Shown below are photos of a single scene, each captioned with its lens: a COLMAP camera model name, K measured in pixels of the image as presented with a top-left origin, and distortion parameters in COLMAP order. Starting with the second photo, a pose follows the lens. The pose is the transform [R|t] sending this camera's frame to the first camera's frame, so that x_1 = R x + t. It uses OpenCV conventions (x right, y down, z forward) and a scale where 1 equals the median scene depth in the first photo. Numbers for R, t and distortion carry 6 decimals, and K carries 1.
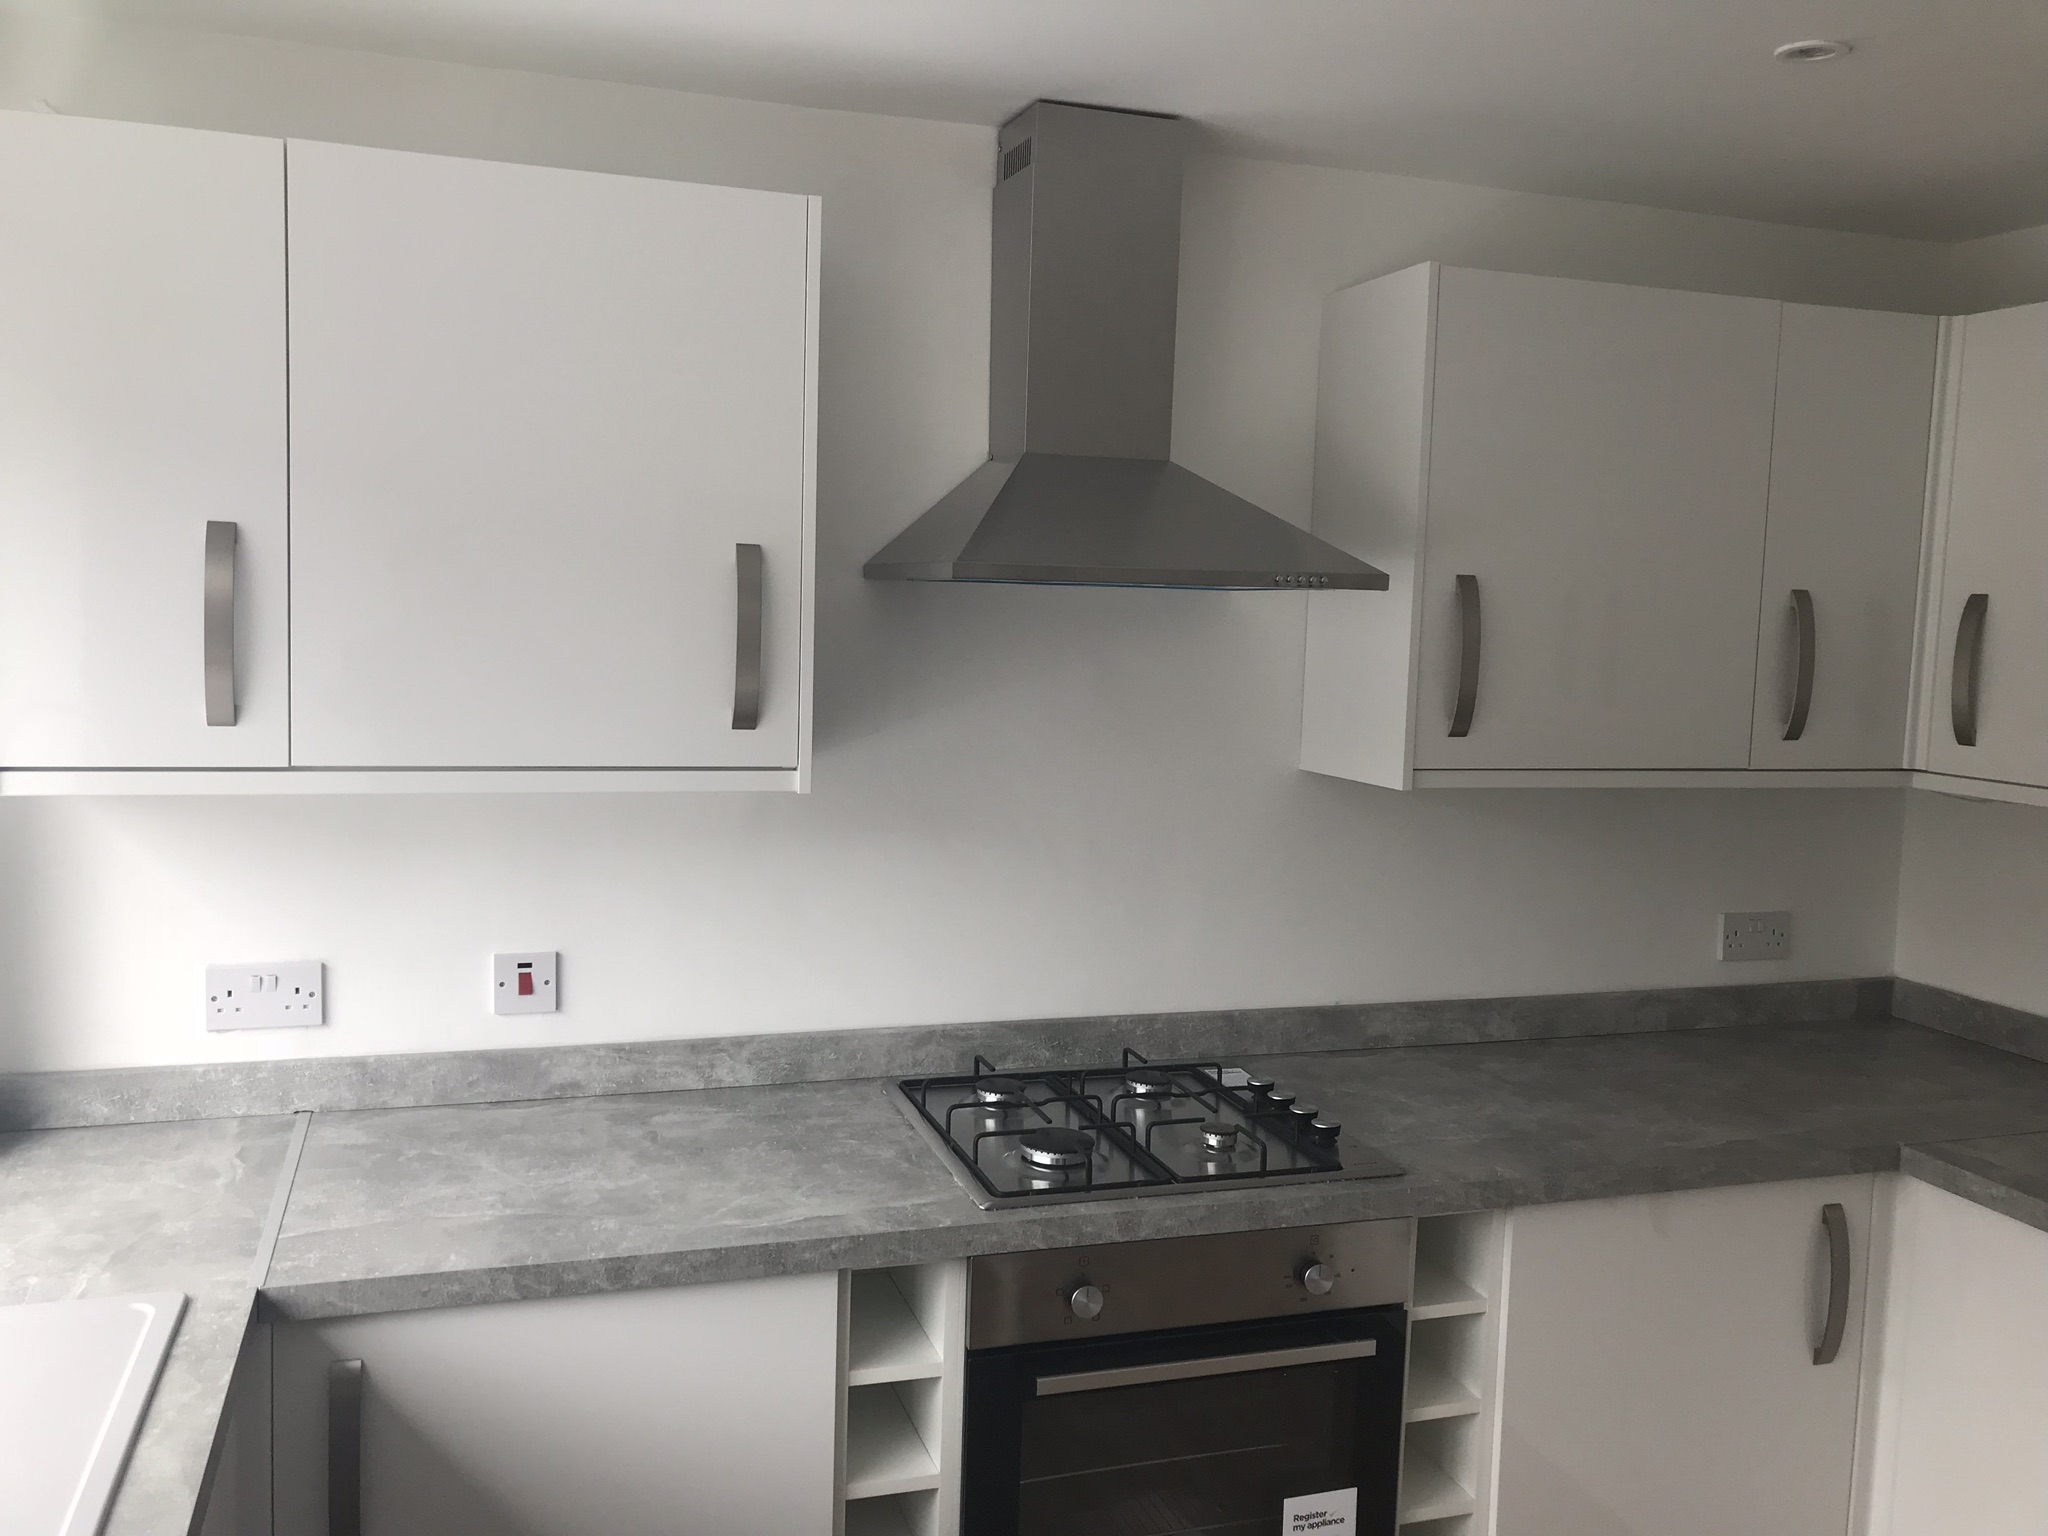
lens RADIAL K [[1663.6, 0, 1027.2], [0, 1663.6, 748.6], [0, 0, 1]] dist [-0.001991, -0.000693]
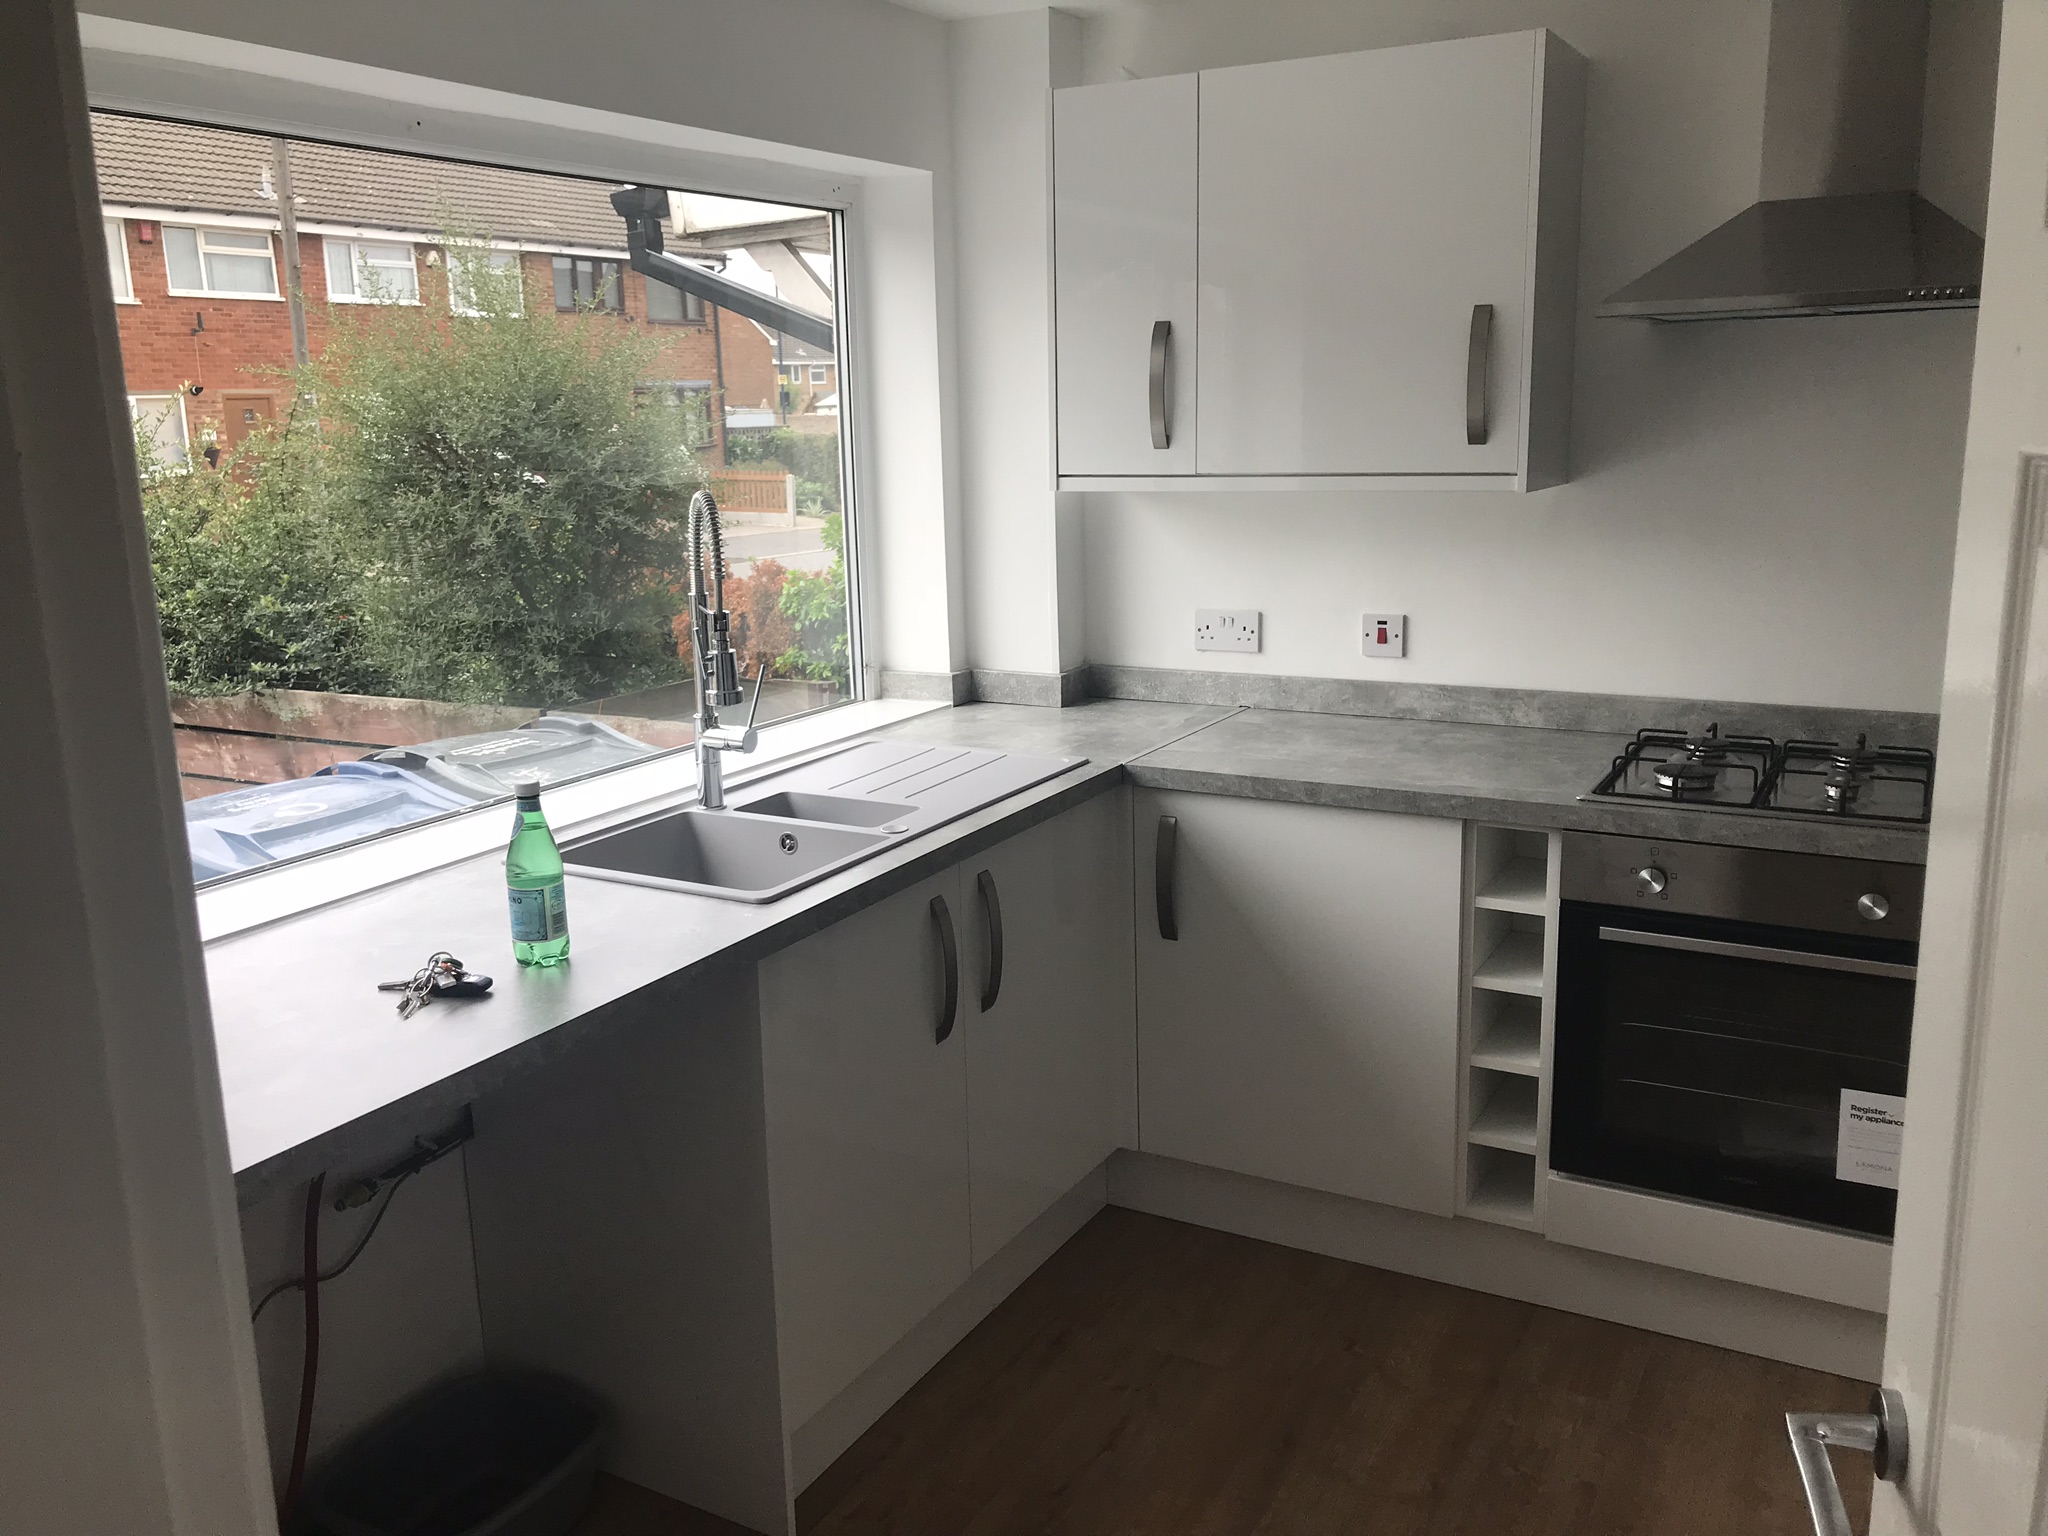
lens RADIAL K [[1663.6, 0, 1028.4], [0, 1663.6, 774.1], [0, 0, 1]] dist [-0.001991, -0.000693]
pose [[0.673640, 0.112118, -0.730506, 0.572838], [-0.012440, 0.990006, 0.140474, 0.064806], [0.738955, -0.085541, 0.668302, -0.195239]]
